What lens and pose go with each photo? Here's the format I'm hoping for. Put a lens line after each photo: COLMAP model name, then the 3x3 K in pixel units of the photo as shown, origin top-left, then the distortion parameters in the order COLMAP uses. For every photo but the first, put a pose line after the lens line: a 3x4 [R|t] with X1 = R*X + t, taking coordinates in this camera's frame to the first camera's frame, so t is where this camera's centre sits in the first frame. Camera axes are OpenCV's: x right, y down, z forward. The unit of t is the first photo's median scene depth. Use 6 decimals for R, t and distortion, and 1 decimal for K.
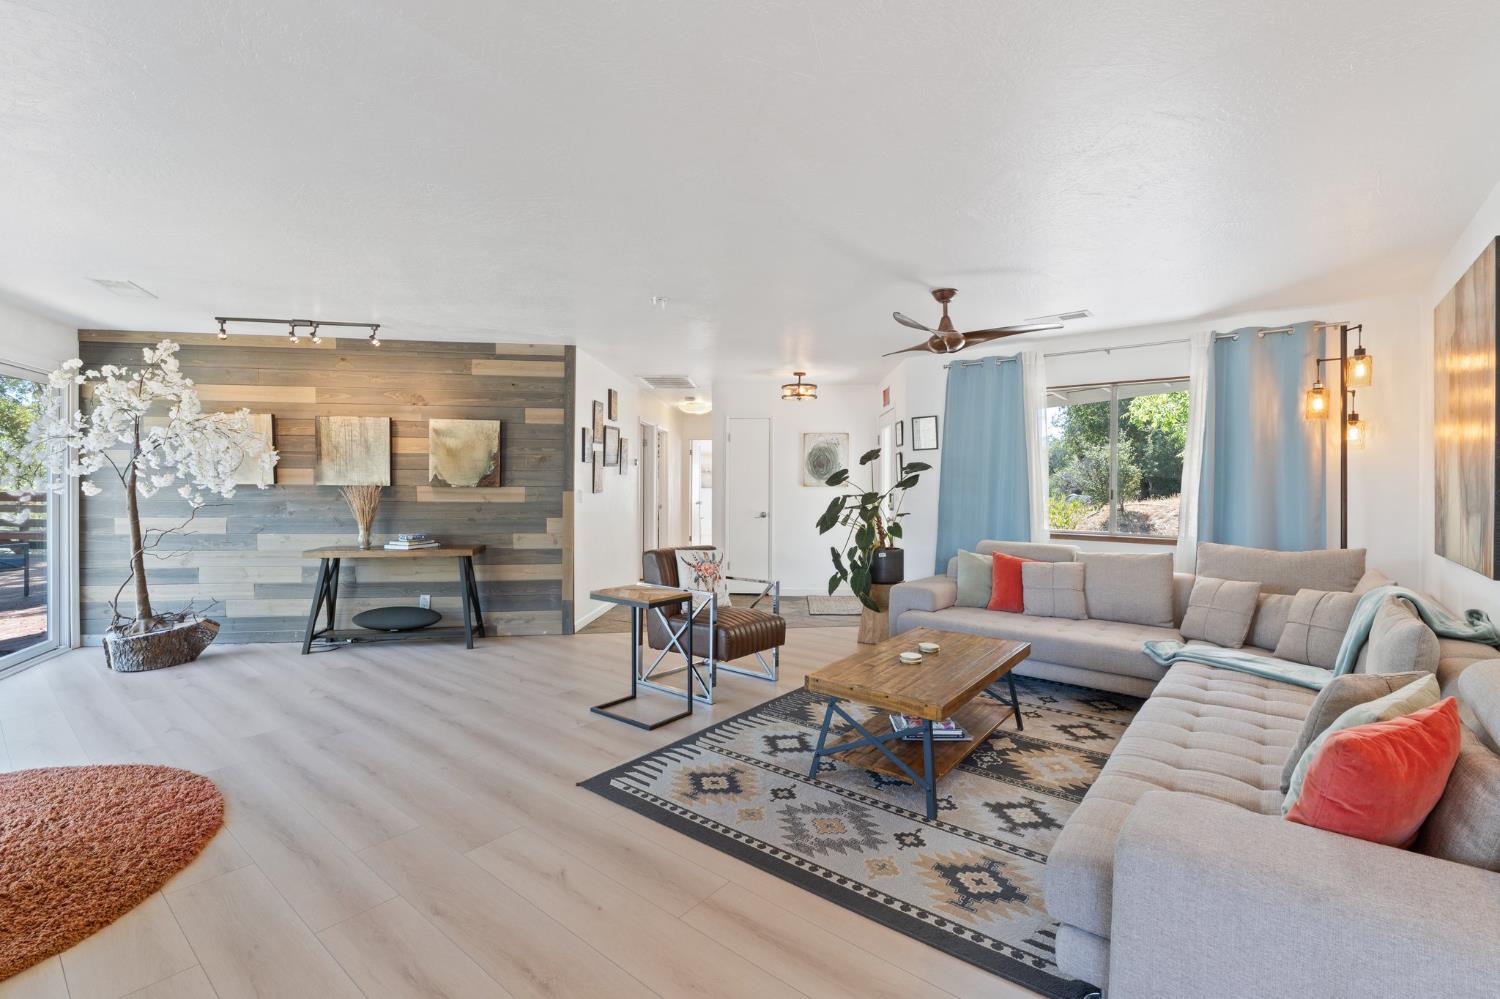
lens RADIAL K [[670.4, 0, 739.0], [0, 670.4, 490.8], [0, 0, 1]] dist [0.002078, 0.000356]
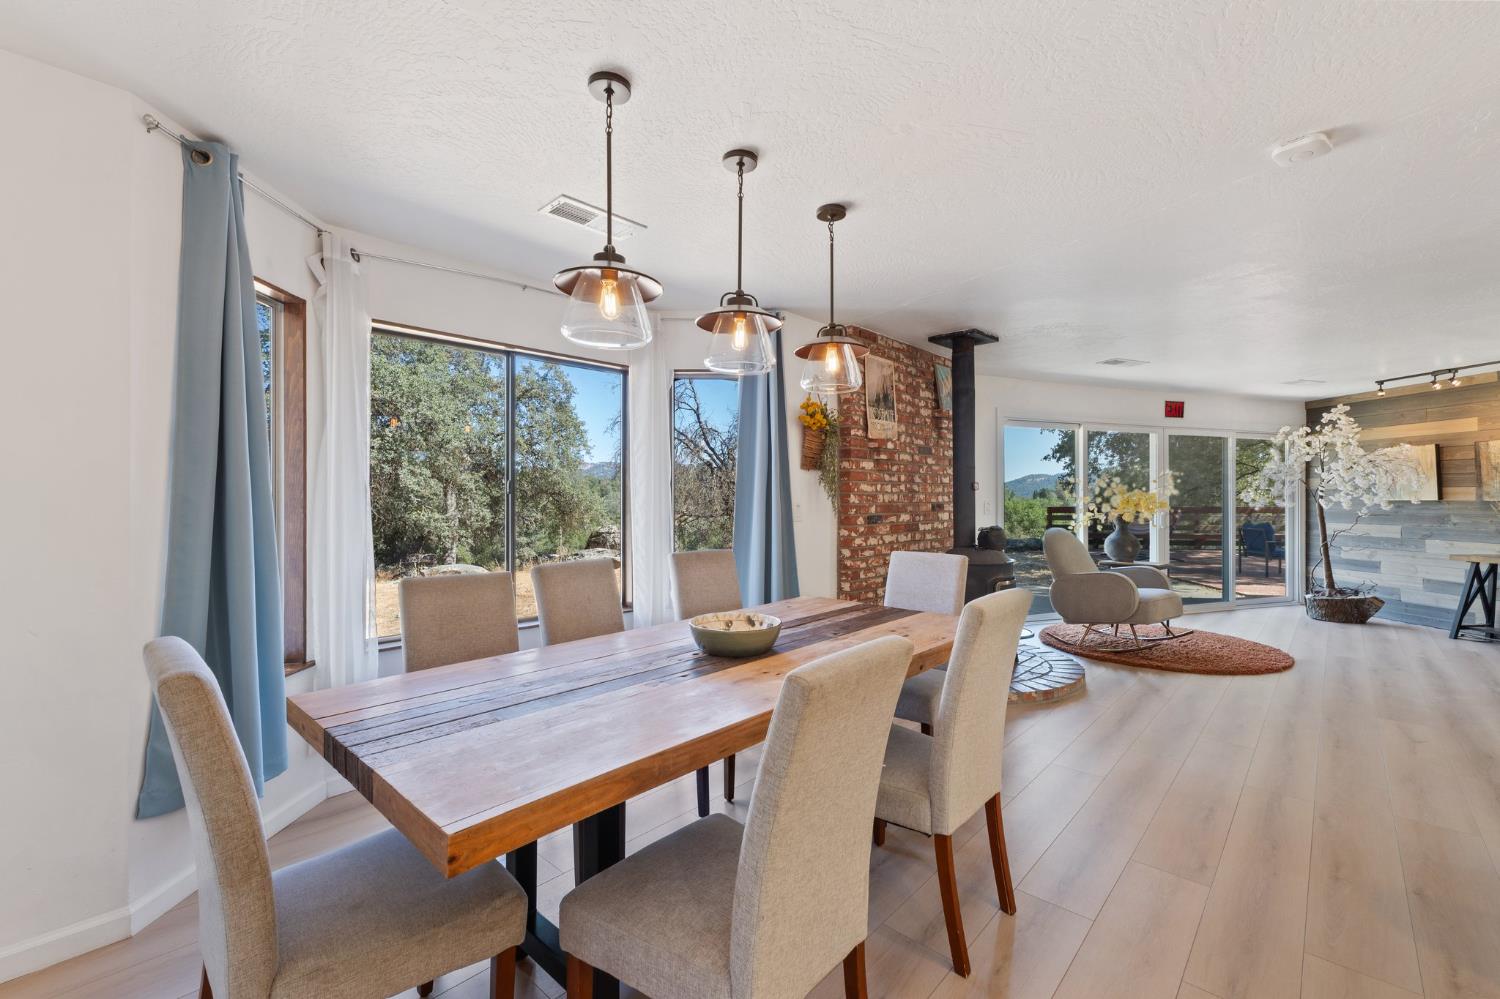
lens RADIAL K [[634.0, 0, 756.0], [0, 634.0, 499.2], [0, 0, 1]] dist [0.006991, -0.000628]
pose [[-0.053257, -0.006226, -0.998561, 0.550937], [-0.010191, 0.999932, -0.005691, 0.007764], [0.998529, 0.009874, -0.053316, -0.196149]]
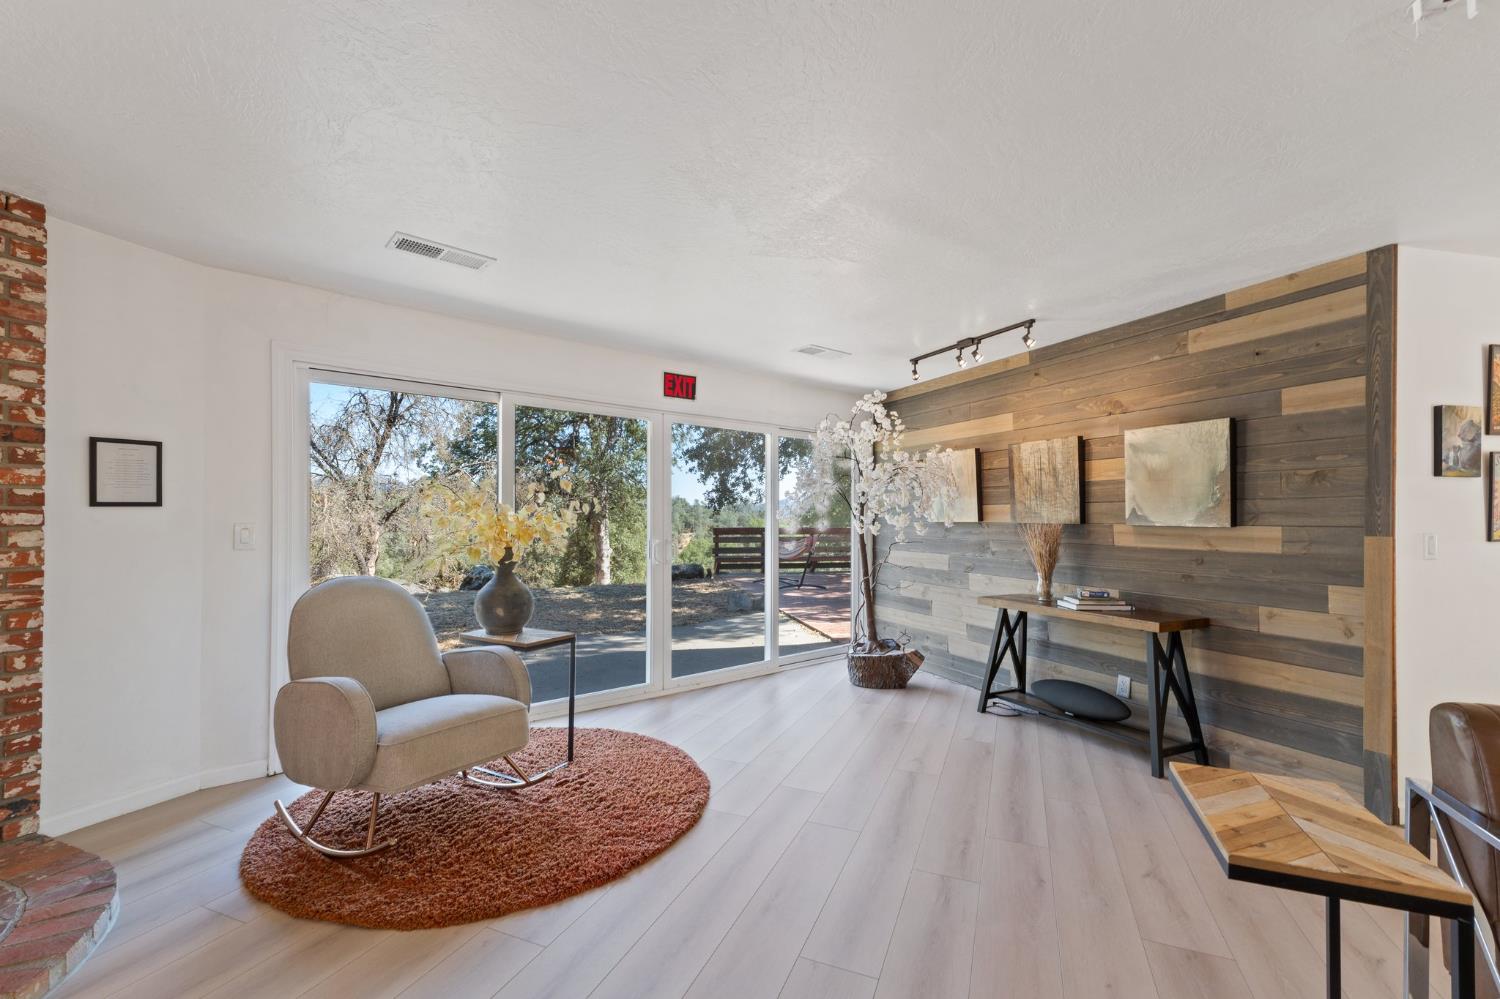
lens RADIAL K [[634.0, 0, 755.7], [0, 634.0, 514.7], [0, 0, 1]] dist [0.006991, -0.000628]
pose [[0.292257, -0.010743, -0.956279, 0.072472], [-0.011451, 0.999826, -0.014731, -0.003141], [0.956271, 0.015255, 0.292084, 0.434916]]
